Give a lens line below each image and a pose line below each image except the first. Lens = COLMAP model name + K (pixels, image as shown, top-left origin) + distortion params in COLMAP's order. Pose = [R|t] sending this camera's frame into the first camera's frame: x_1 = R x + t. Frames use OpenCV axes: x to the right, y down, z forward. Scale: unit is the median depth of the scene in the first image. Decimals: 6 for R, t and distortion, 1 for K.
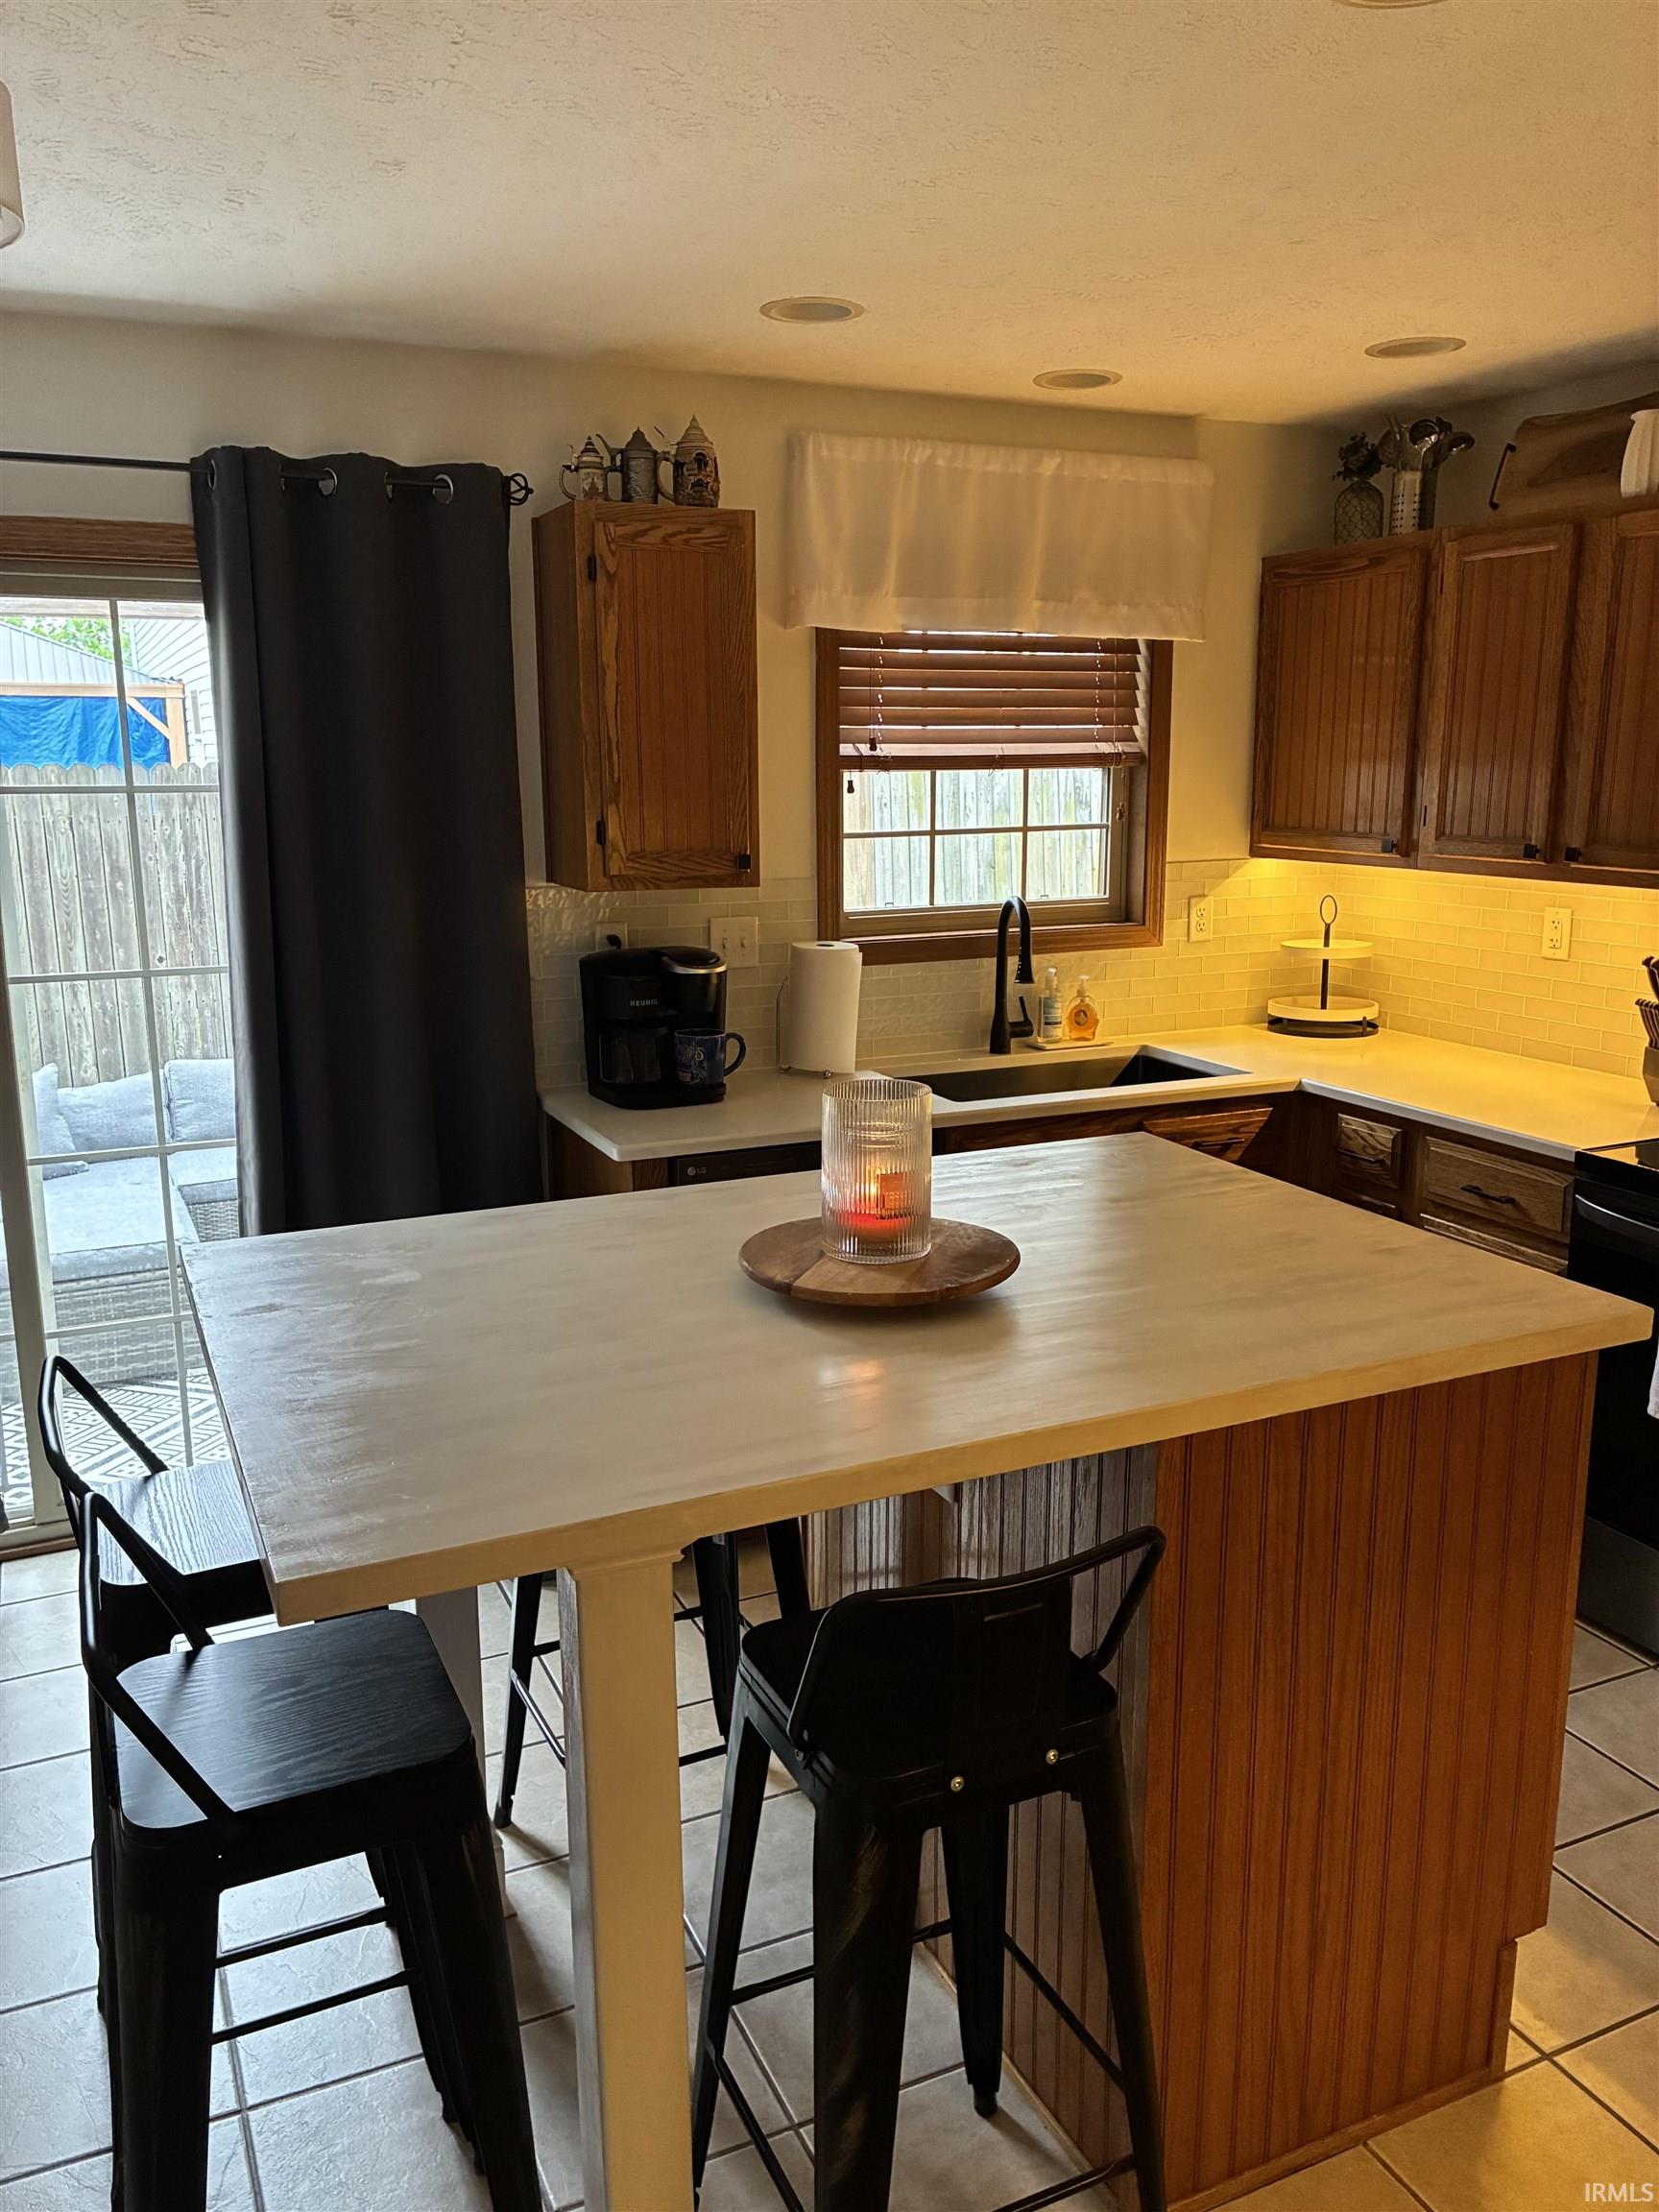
lens RADIAL K [[1681.6, 0, 826.4], [0, 1681.6, 1109.6], [0, 0, 1]] dist [0.014803, 0.006637]
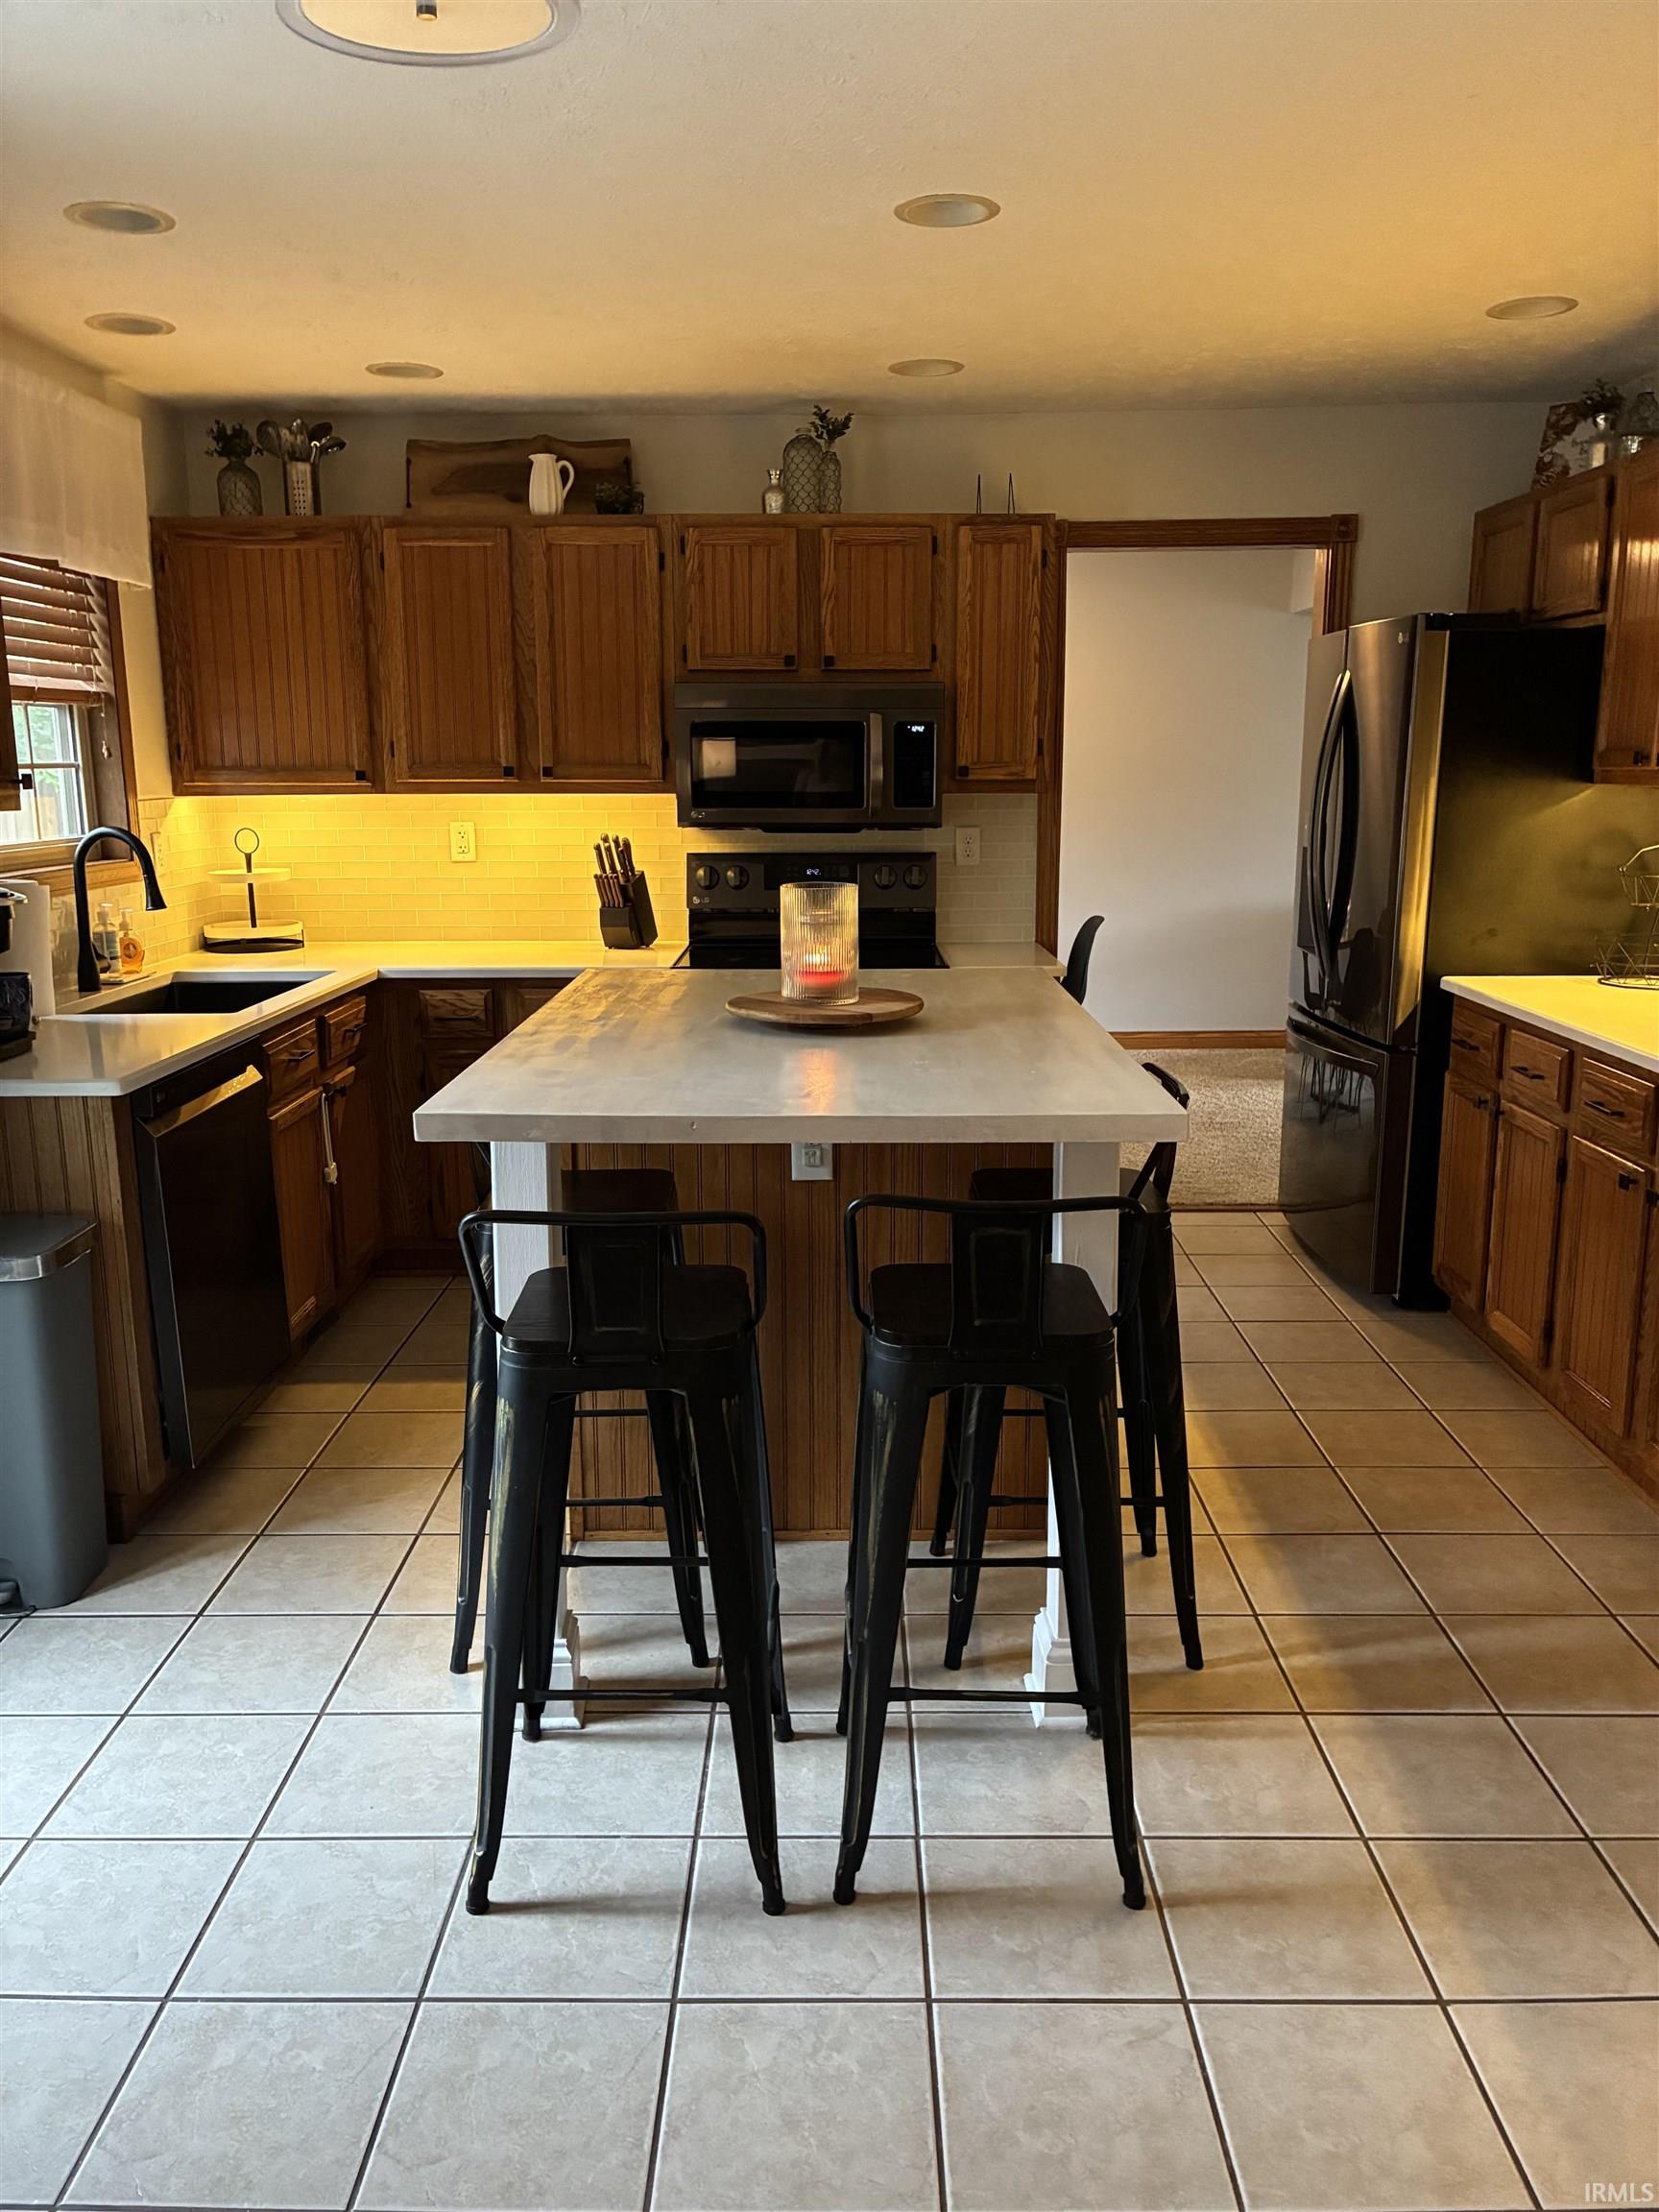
lens RADIAL K [[1681.6, 0, 831.0], [0, 1681.6, 1104.3], [0, 0, 1]] dist [0.014803, 0.006637]
pose [[0.414055, -0.181969, 0.891877, -0.649778], [0.191091, 0.975357, 0.110287, 0.004733], [-0.889968, 0.124765, 0.438624, 0.201026]]
